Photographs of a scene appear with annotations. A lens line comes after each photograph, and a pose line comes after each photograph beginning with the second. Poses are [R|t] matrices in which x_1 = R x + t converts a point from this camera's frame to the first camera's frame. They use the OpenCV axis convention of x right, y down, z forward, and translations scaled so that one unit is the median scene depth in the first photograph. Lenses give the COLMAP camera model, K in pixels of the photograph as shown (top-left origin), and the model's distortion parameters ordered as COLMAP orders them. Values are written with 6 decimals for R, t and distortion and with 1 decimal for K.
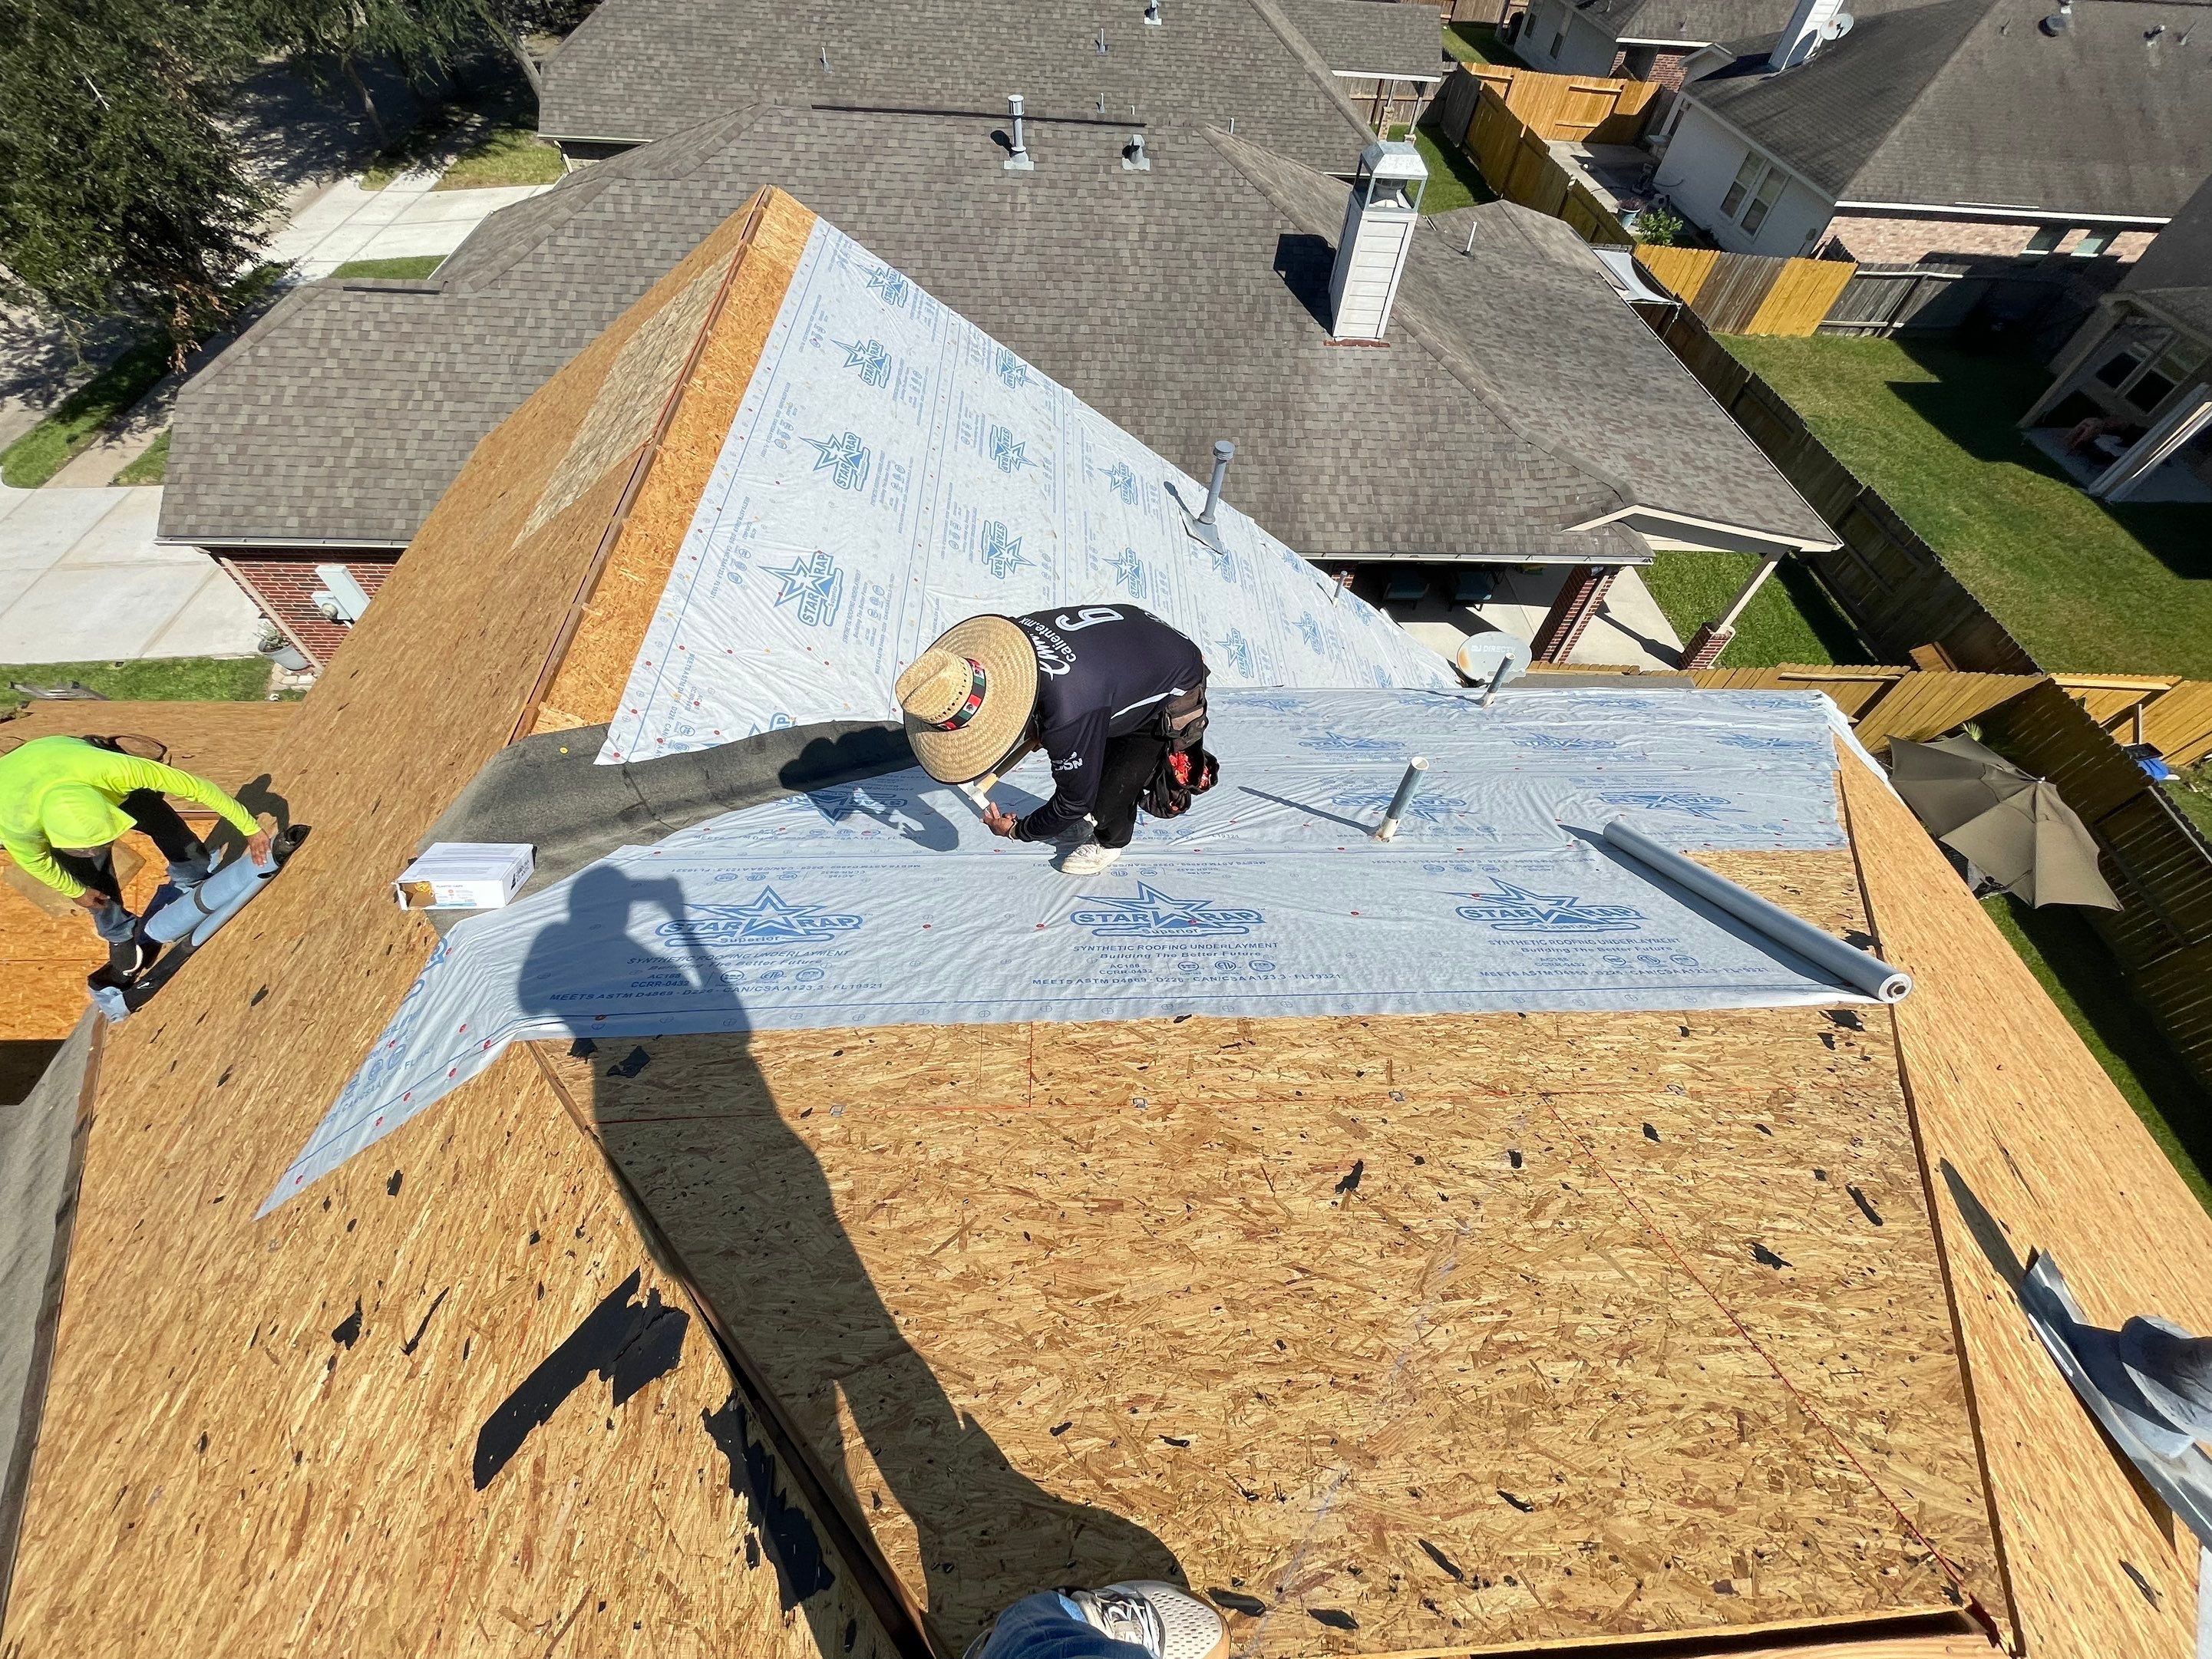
lens RADIAL K [[890.5, 0, 1105.0], [0, 890.5, 834.2], [0, 0, 1]] dist [-0.003435, 0.000925]
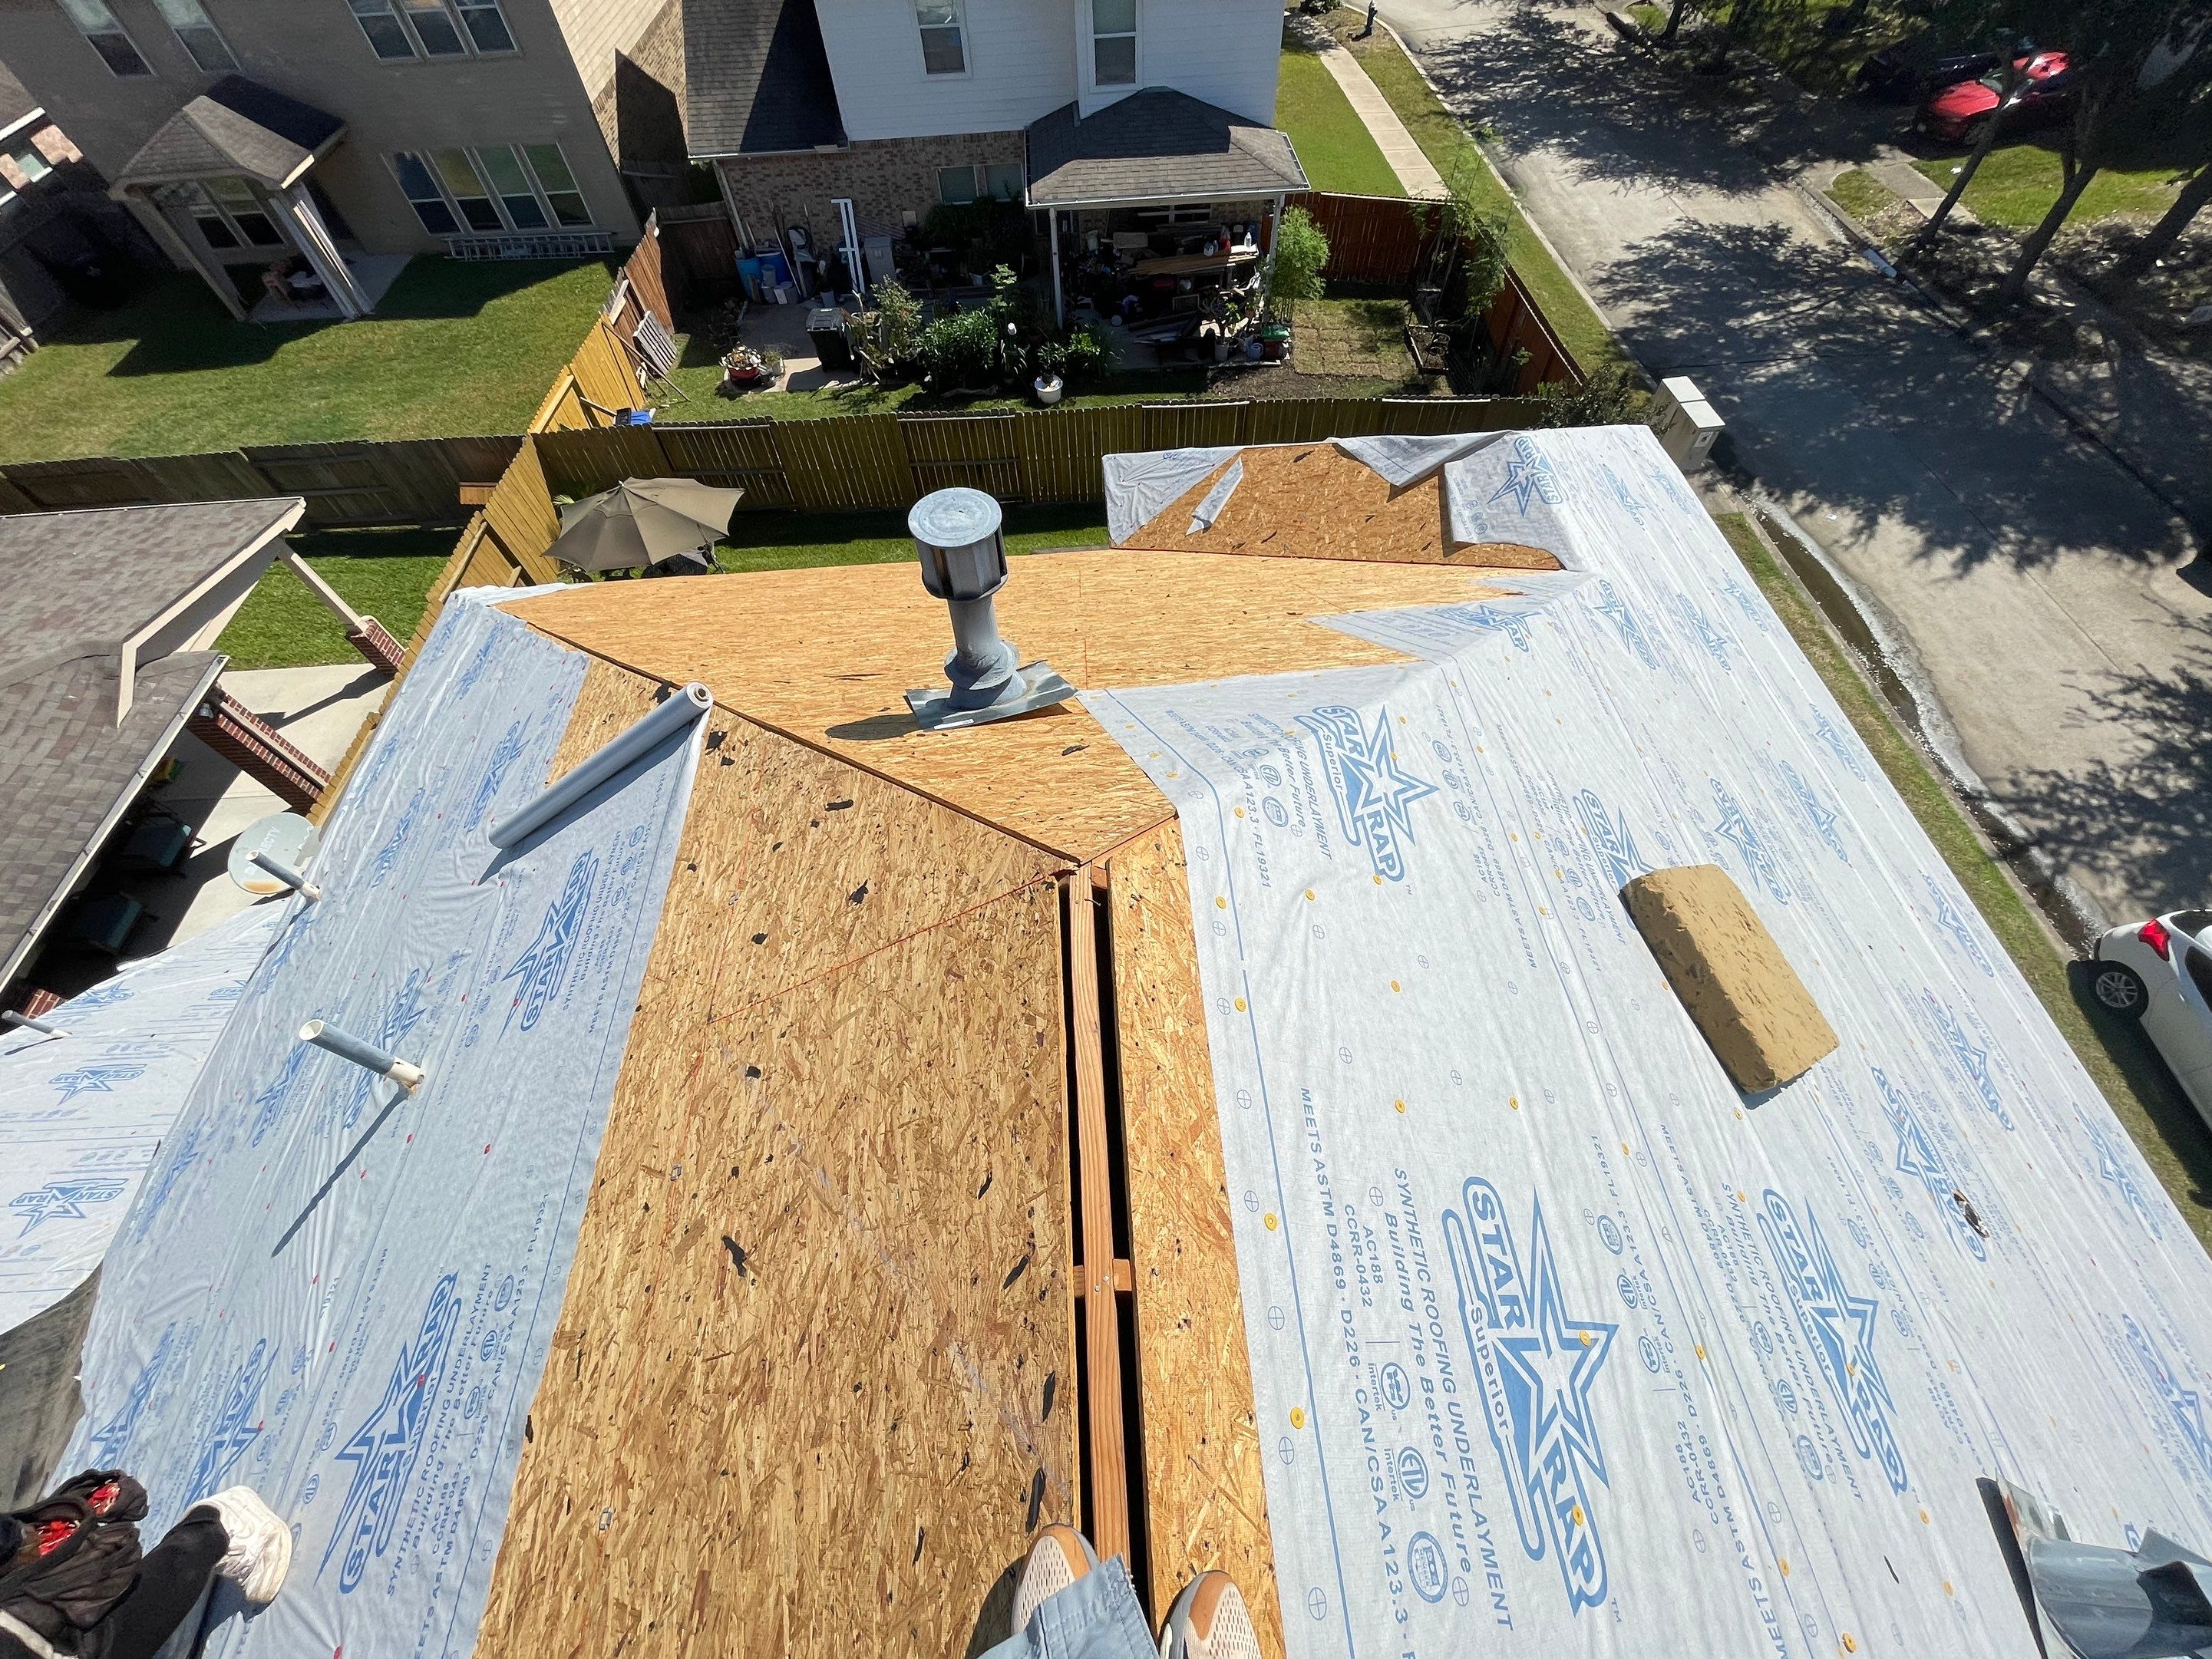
lens RADIAL K [[891.3, 0, 1104.3], [0, 891.3, 837.8], [0, 0, 1]] dist [0.000100, -0.000617]
pose [[-0.007233, -0.859873, 0.510457, 0.048593], [0.822183, 0.285442, 0.492482, 0.033490], [-0.569178, 0.423251, 0.704908, -0.018809]]
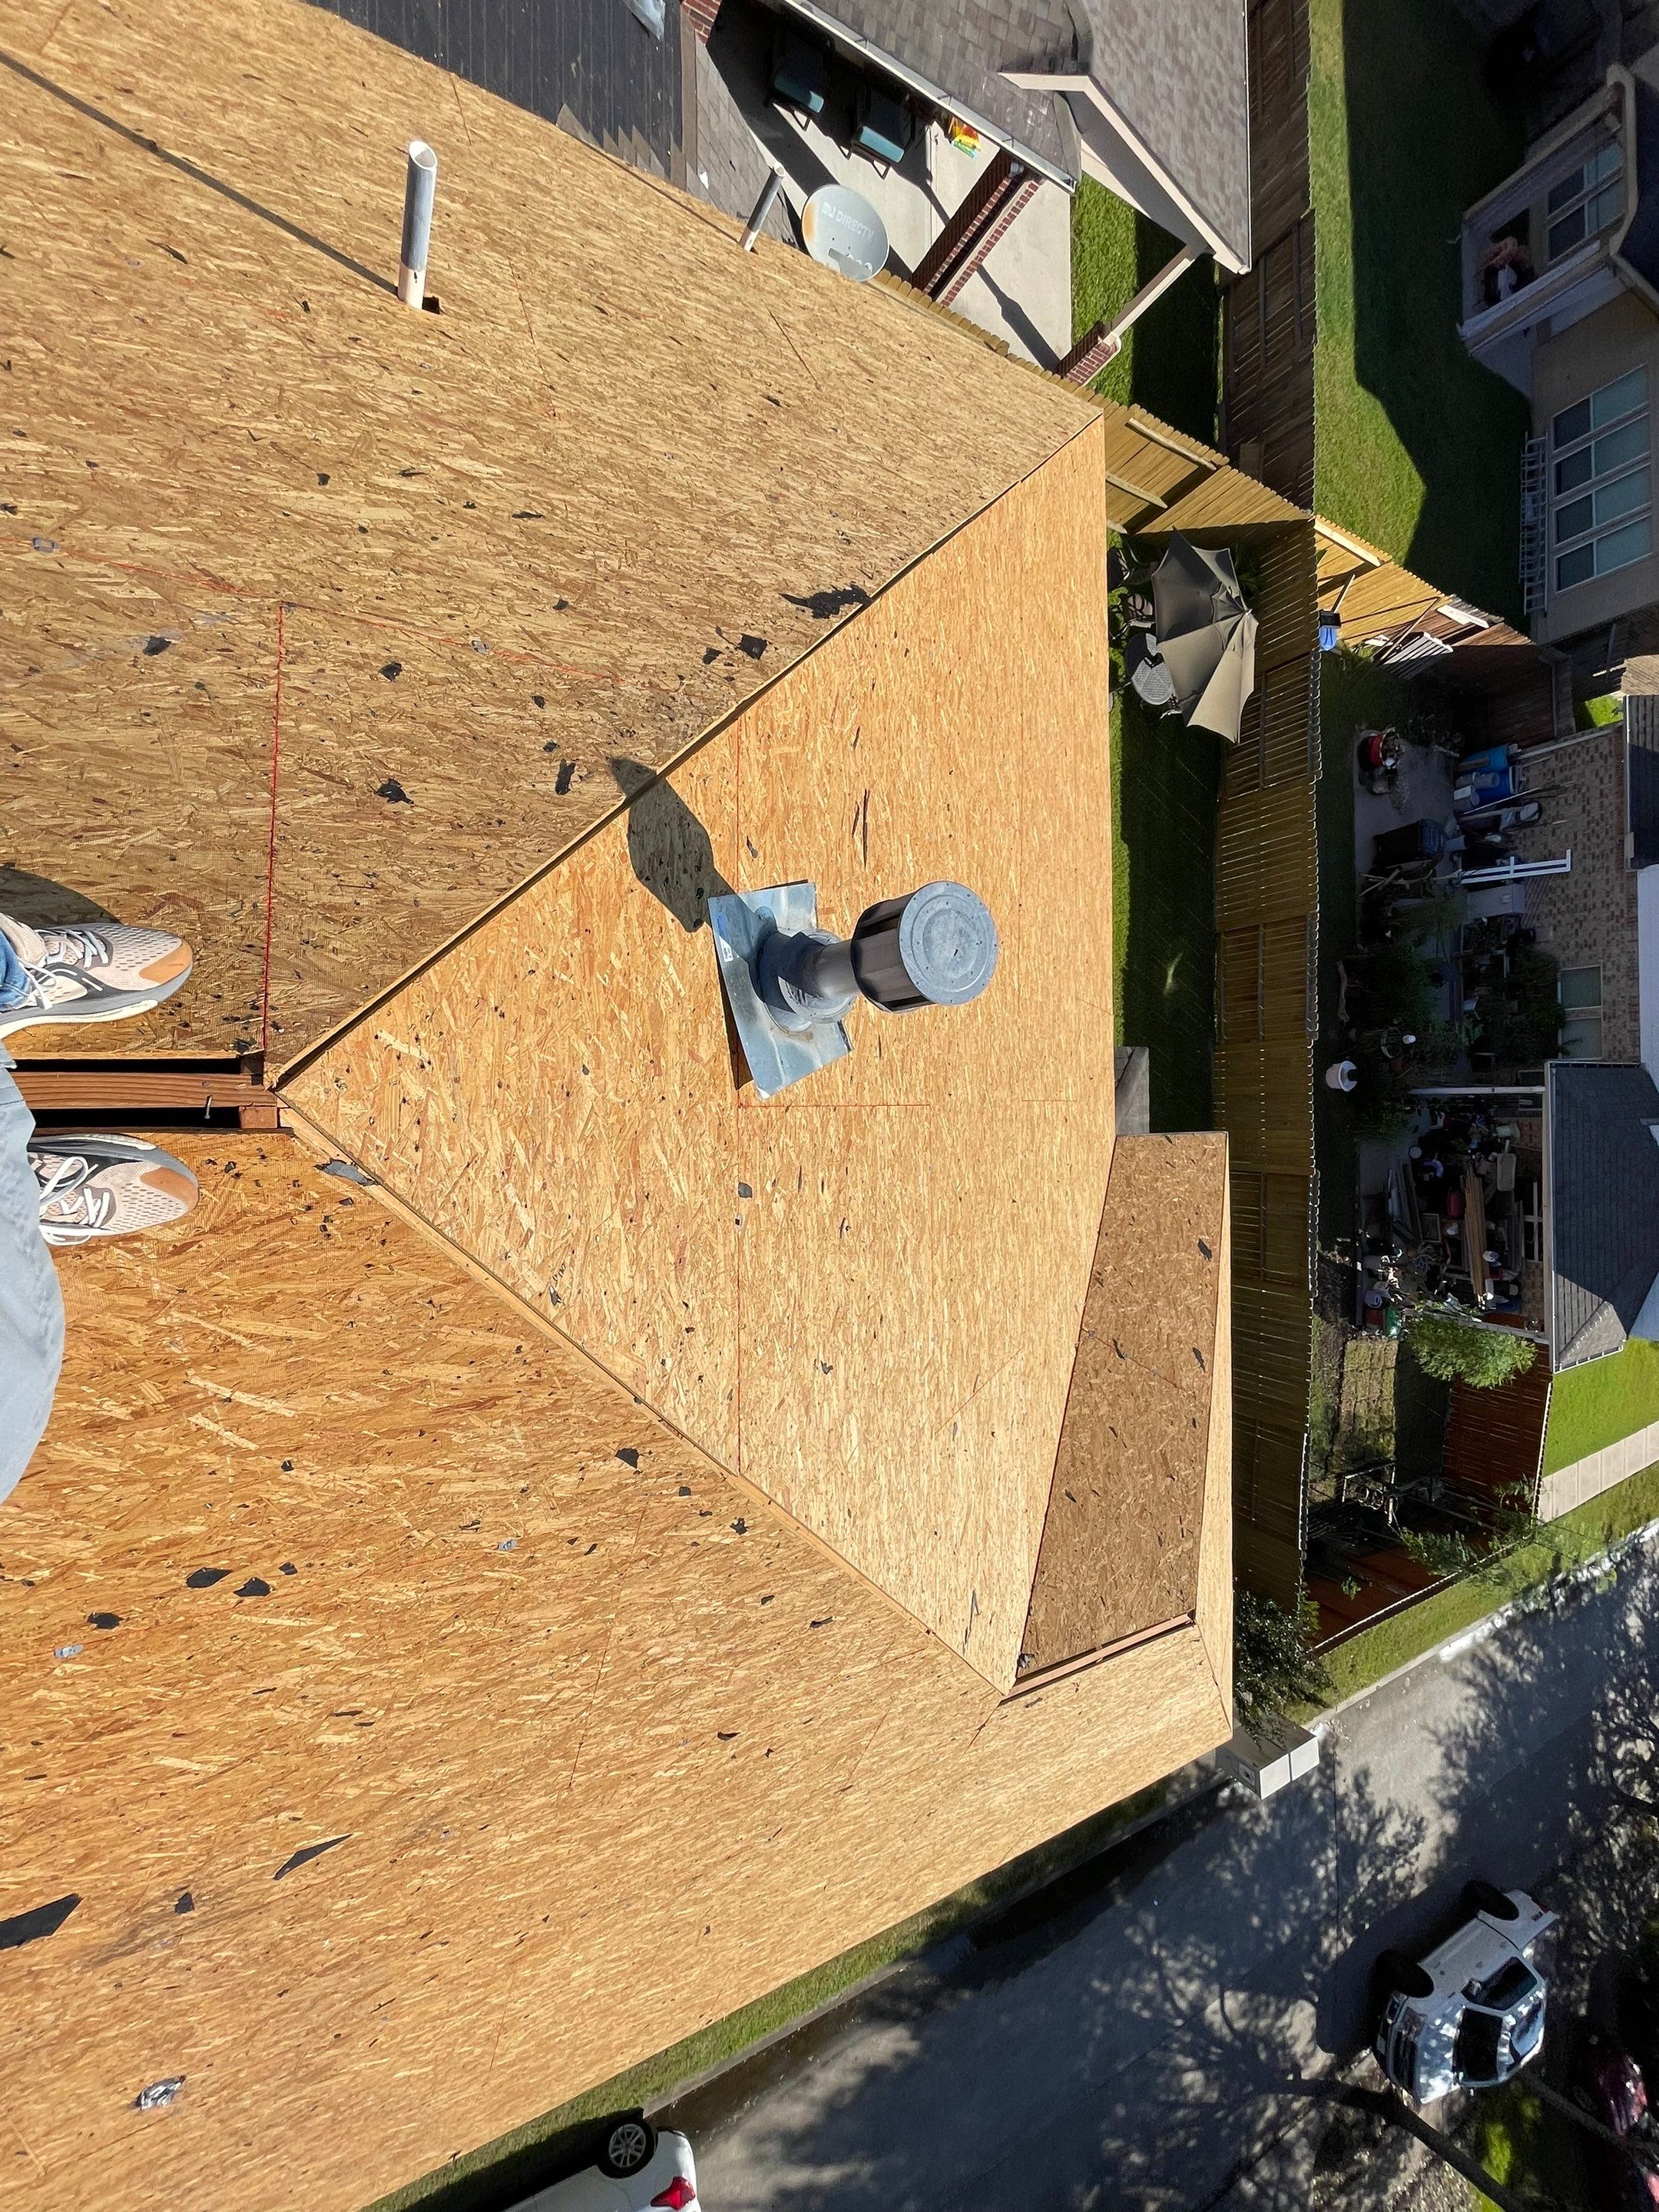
lens RADIAL K [[891.4, 0, 821.1], [0, 891.4, 1101.5], [0, 0, 1]] dist [0.000100, -0.000617]
pose [[0.896151, 0.041759, 0.441781, 0.190254], [-0.289296, 0.809890, 0.510281, 0.036228], [-0.336485, -0.585094, 0.737864, 0.001273]]
